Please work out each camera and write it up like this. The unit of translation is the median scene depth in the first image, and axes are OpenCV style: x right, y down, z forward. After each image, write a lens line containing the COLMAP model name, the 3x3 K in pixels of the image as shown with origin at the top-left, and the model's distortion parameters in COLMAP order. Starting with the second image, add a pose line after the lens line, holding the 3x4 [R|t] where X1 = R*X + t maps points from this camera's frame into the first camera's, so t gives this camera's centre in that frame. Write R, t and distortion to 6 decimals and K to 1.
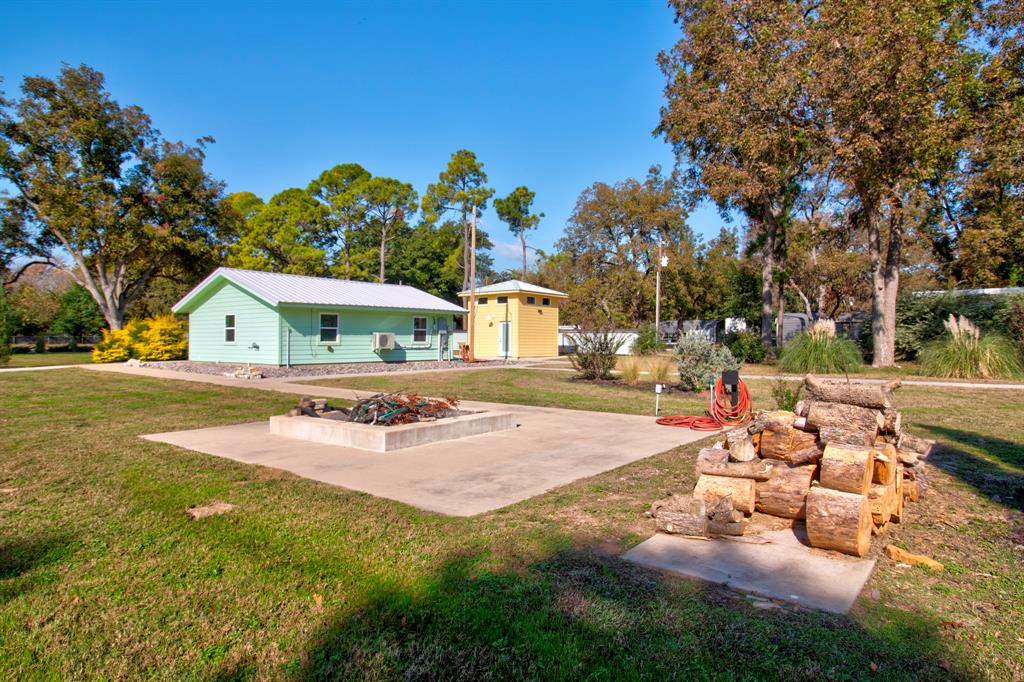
lens RADIAL K [[601.7, 0, 518.2], [0, 601.7, 338.6], [0, 0, 1]] dist [-0.009695, -0.001993]
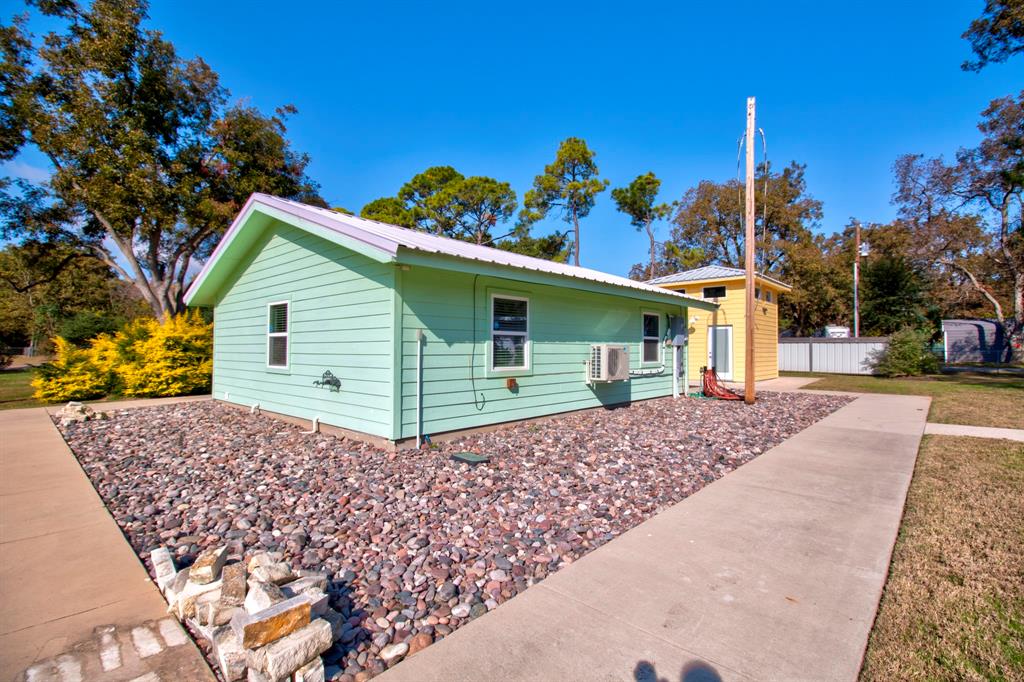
lens RADIAL K [[473.8, 0, 515.0], [0, 473.8, 342.5], [0, 0, 1]] dist [-0.006327, -0.008110]
pose [[0.997137, -0.000636, -0.075607, -0.178554], [-0.000034, 0.999961, -0.008868, -0.005278], [0.075610, 0.008845, 0.997098, 0.424596]]
